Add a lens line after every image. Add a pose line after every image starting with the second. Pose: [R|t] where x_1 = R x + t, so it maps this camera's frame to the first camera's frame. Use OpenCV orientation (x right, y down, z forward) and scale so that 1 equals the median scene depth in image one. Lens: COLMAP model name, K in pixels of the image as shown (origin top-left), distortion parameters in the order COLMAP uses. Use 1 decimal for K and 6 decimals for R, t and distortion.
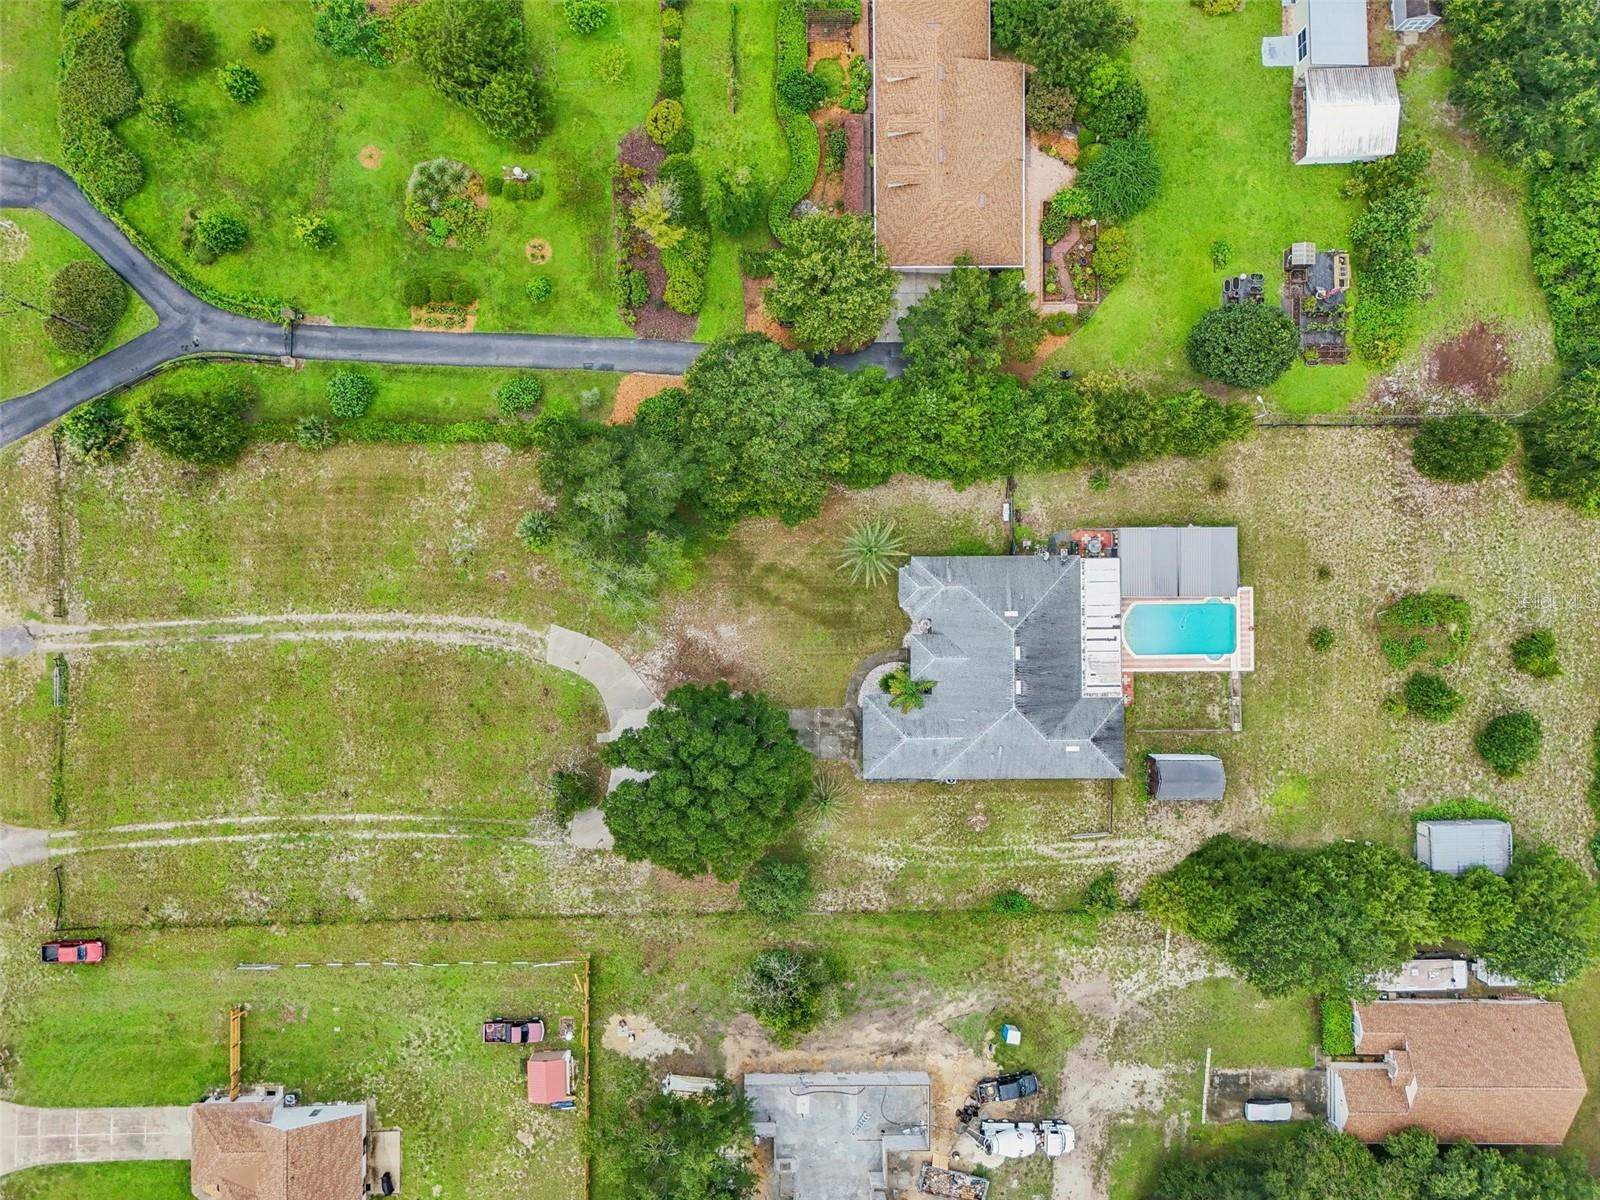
lens RADIAL K [[1208.7, 0, 800.0], [0, 1208.7, 600.0], [0, 0, 1]] dist [0.083600, -0.101377]
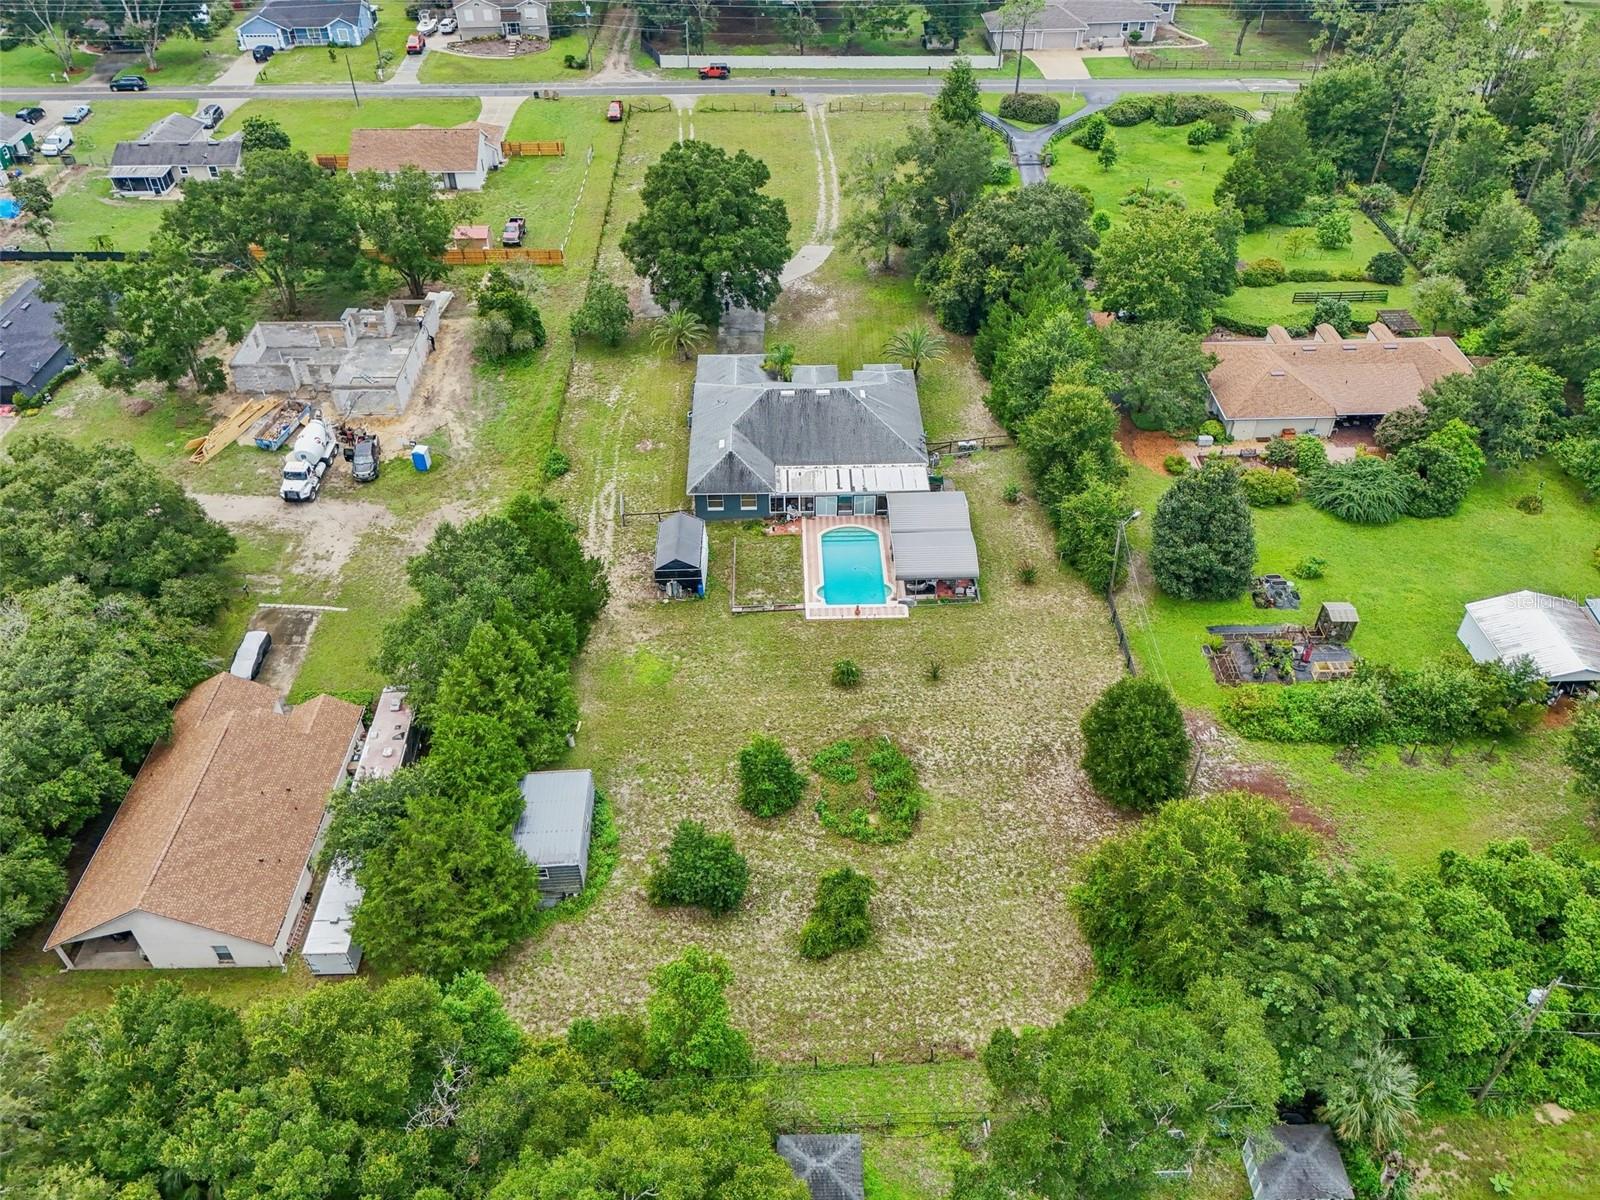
lens RADIAL K [[1204.2, 0, 800.0], [0, 1204.2, 600.0], [0, 0, 1]] dist [0.079219, -0.075228]
pose [[0.012503, 0.644123, -0.764820, 0.972155], [-0.999882, 0.014877, -0.003817, 0.064550], [0.008920, 0.764777, 0.644233, 0.475354]]
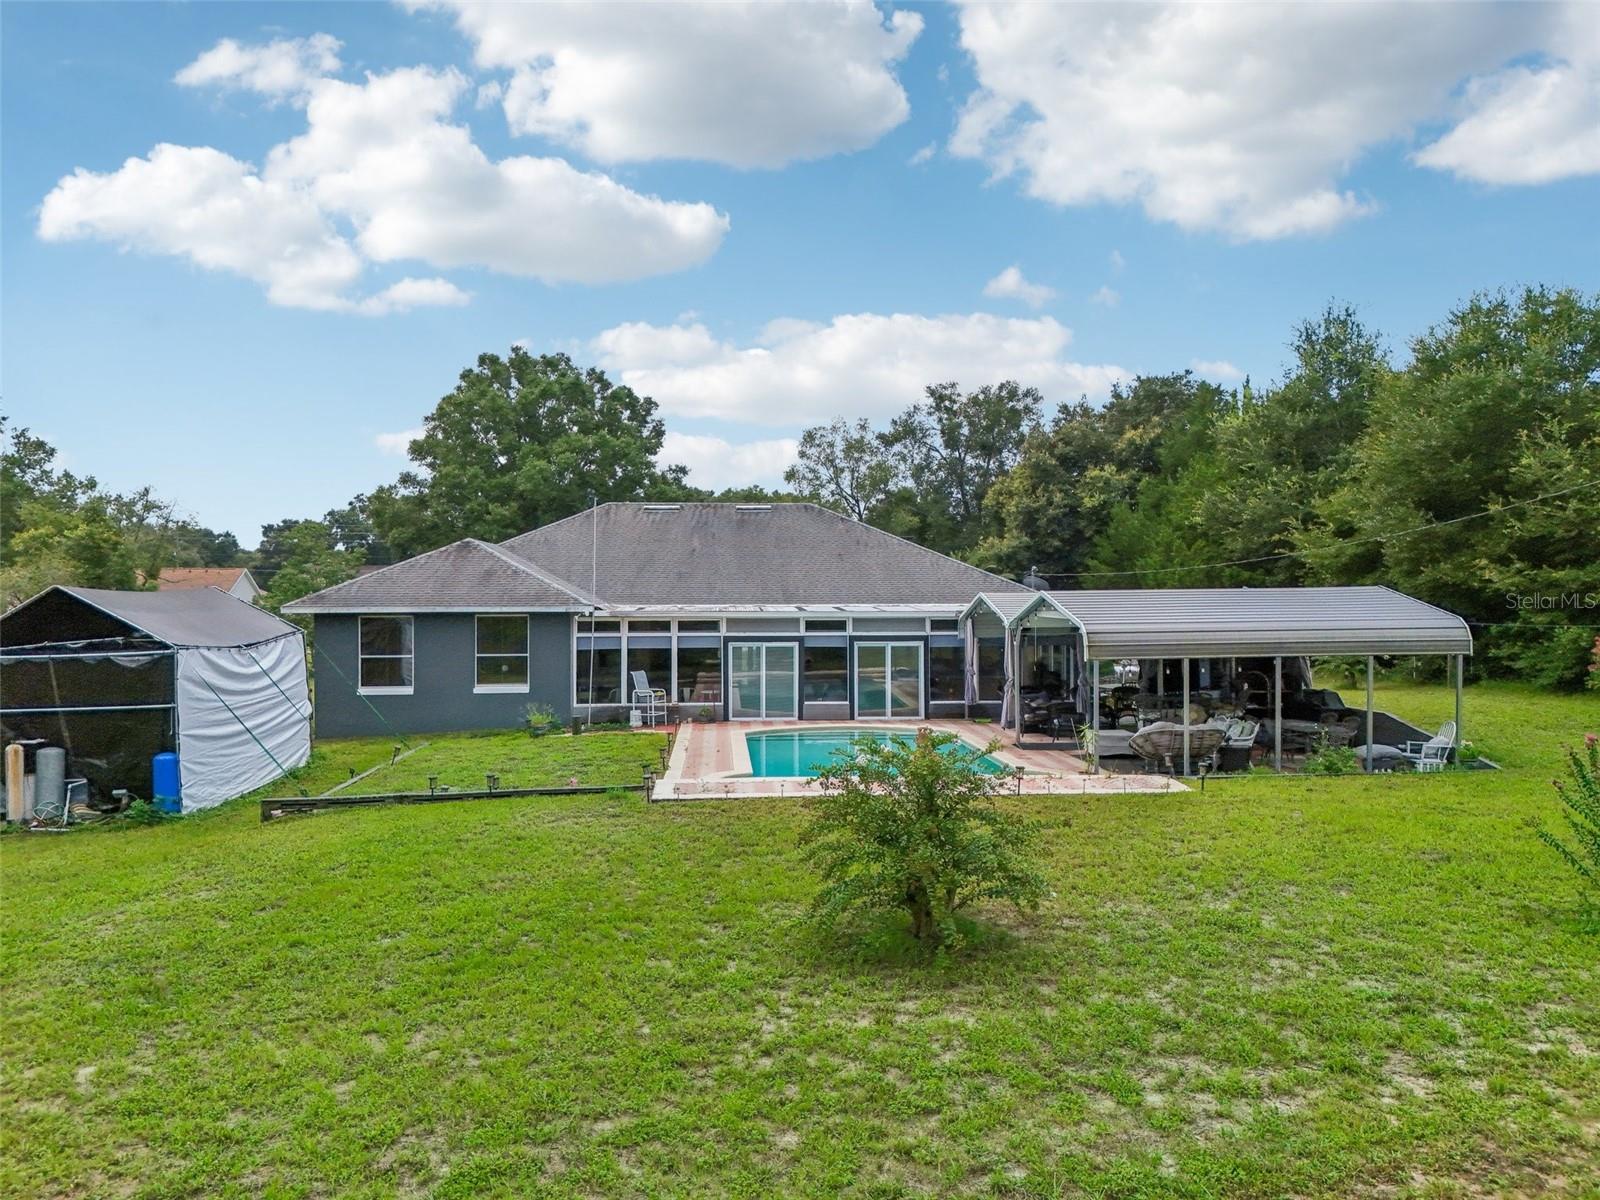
lens RADIAL K [[1208.7, 0, 800.0], [0, 1208.7, 600.0], [0, 0, 1]] dist [0.083600, -0.101377]
pose [[0.056928, -0.002313, -0.998376, 0.519649], [-0.998267, 0.014767, -0.056956, 0.047992], [0.014875, 0.999888, -0.001468, 0.973989]]
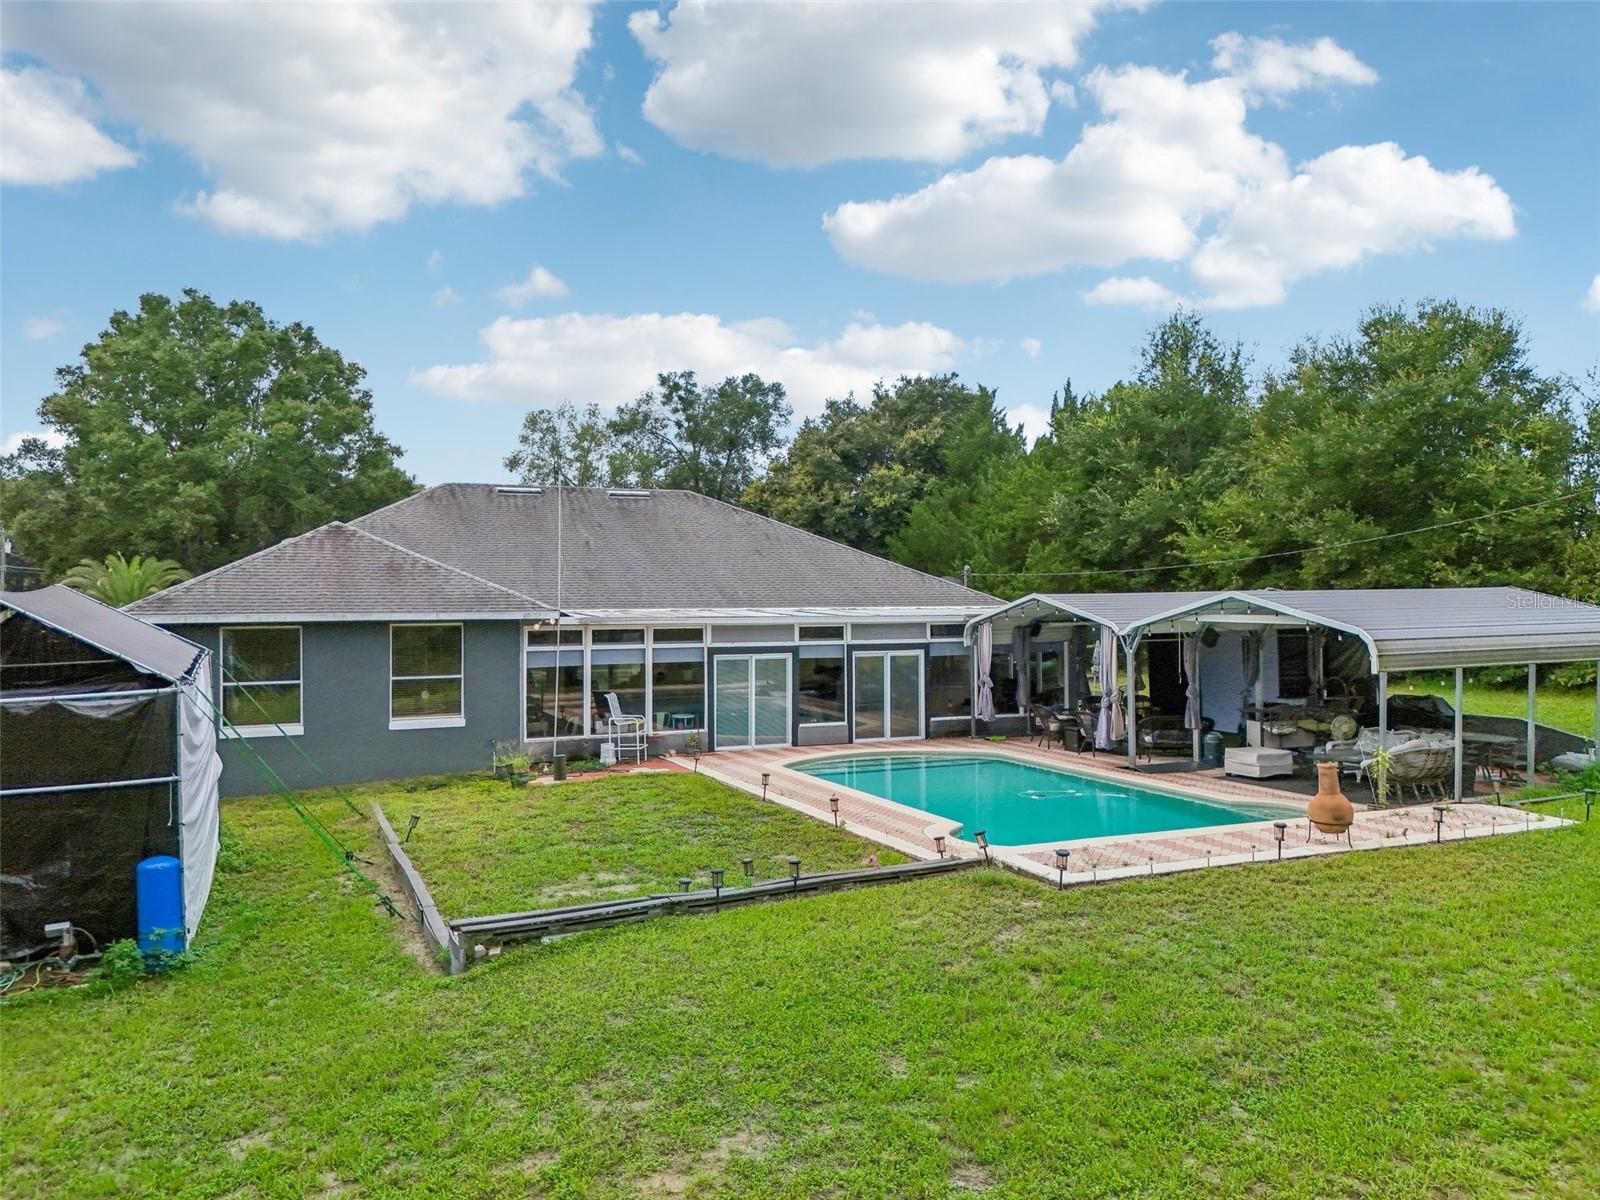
lens RADIAL K [[1208.7, 0, 800.0], [0, 1208.7, 600.0], [0, 0, 1]] dist [0.083600, -0.101377]
pose [[0.398681, -0.005200, -0.917075, 0.458510], [-0.916936, 0.016068, -0.398711, 0.120800], [0.016809, 0.999857, 0.001638, 0.972721]]
